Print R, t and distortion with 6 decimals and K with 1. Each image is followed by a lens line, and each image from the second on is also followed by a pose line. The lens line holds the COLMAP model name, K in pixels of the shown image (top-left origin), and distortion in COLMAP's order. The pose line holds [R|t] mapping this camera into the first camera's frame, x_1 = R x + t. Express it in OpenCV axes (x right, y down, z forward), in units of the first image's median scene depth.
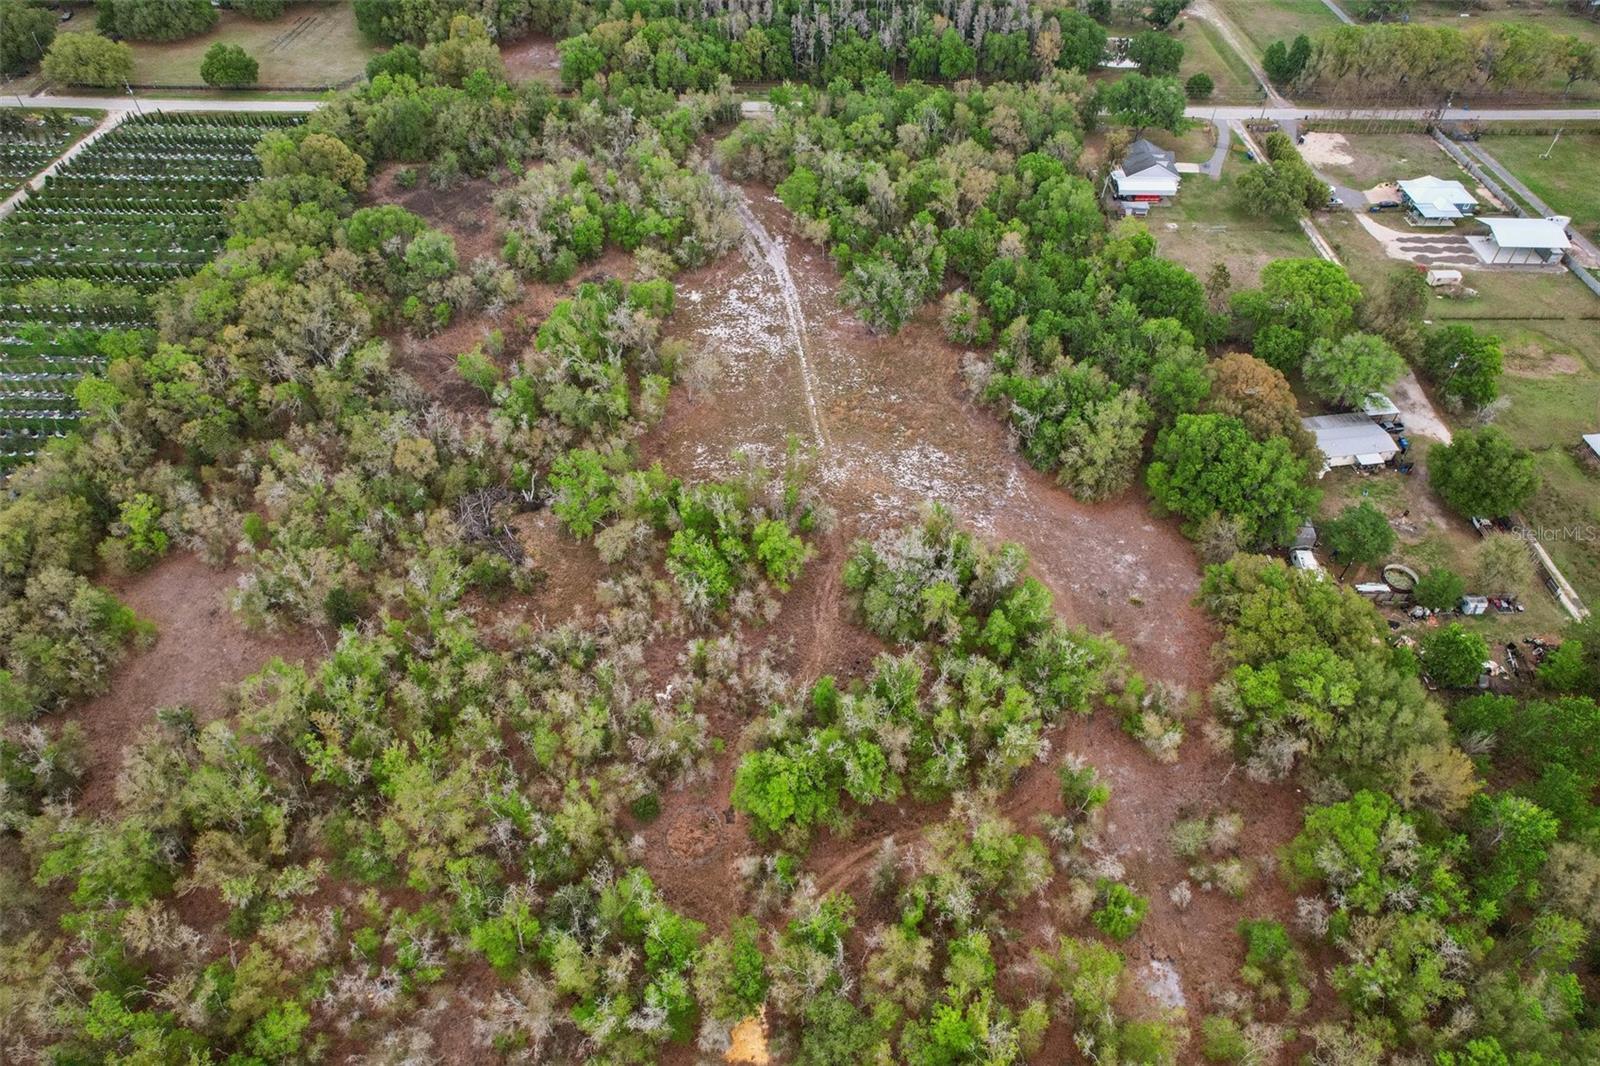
lens RADIAL K [[1006.2, 0, 790.6], [0, 1006.2, 530.5], [0, 0, 1]] dist [-0.063014, 0.048988]
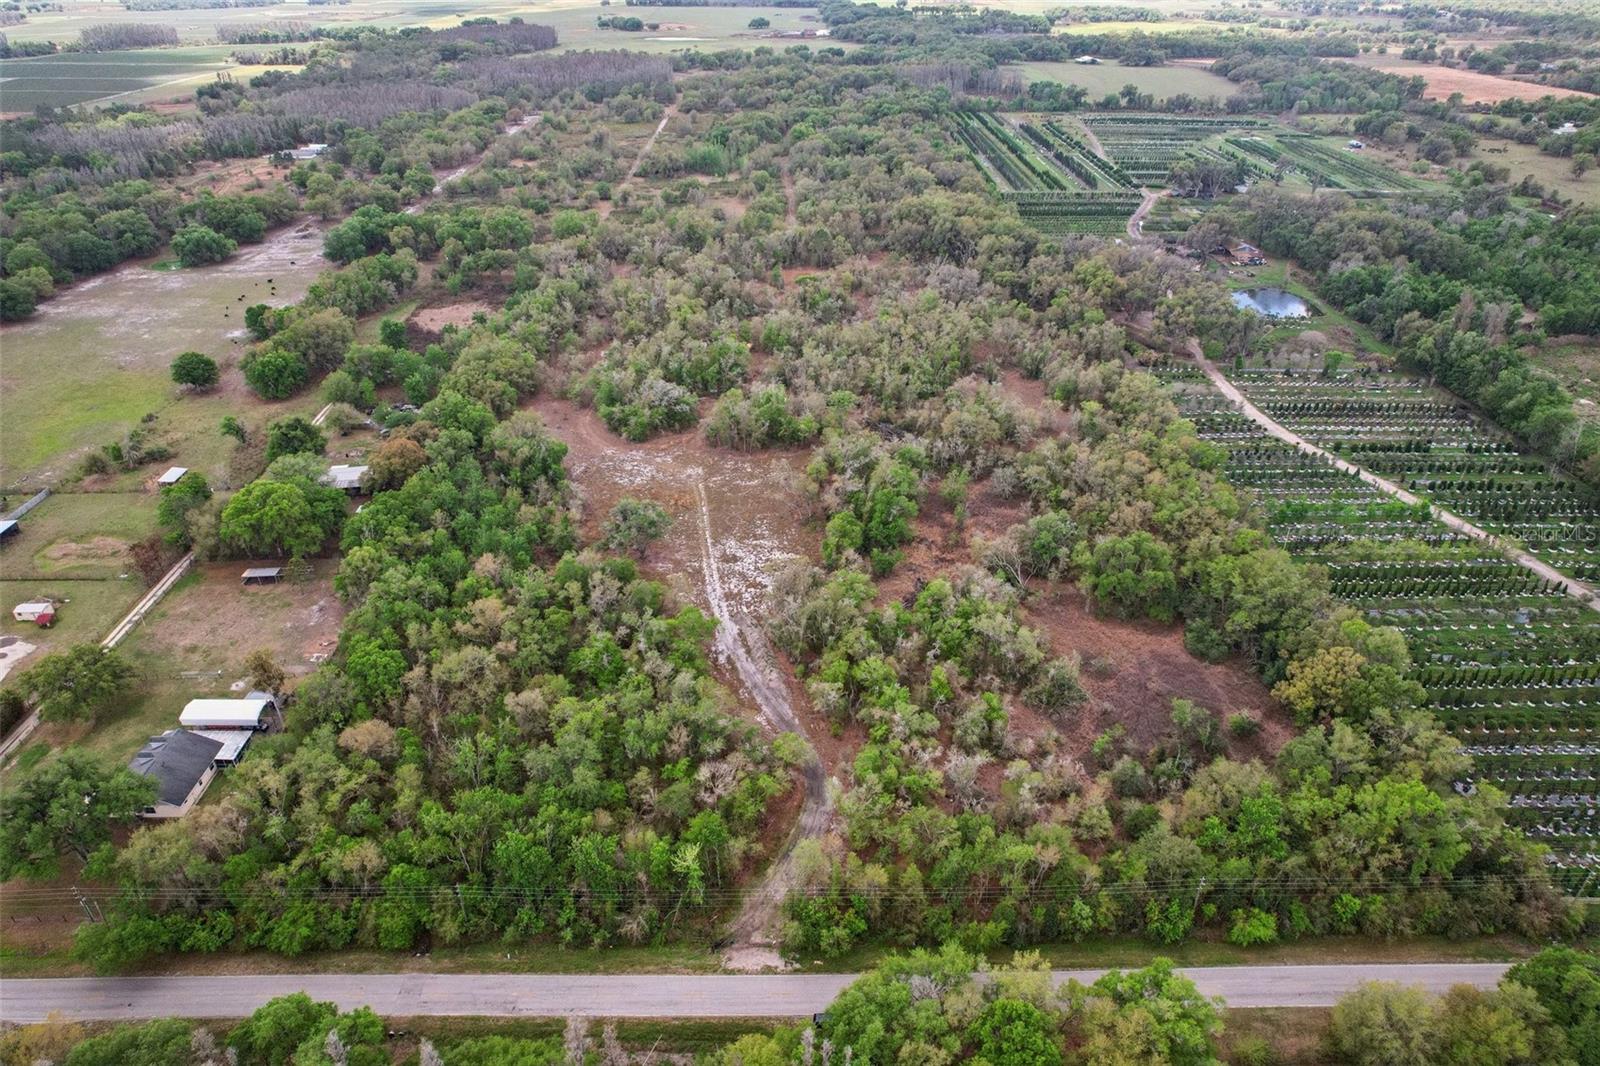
lens RADIAL K [[1033.0, 0, 807.7], [0, 1033.0, 534.0], [0, 0, 1]] dist [-0.076488, 0.075763]
pose [[-0.999378, 0.018539, -0.030002, -0.062332], [-0.024718, 0.238591, 0.970806, -1.226520], [0.025155, 0.970943, -0.237984, 1.159533]]
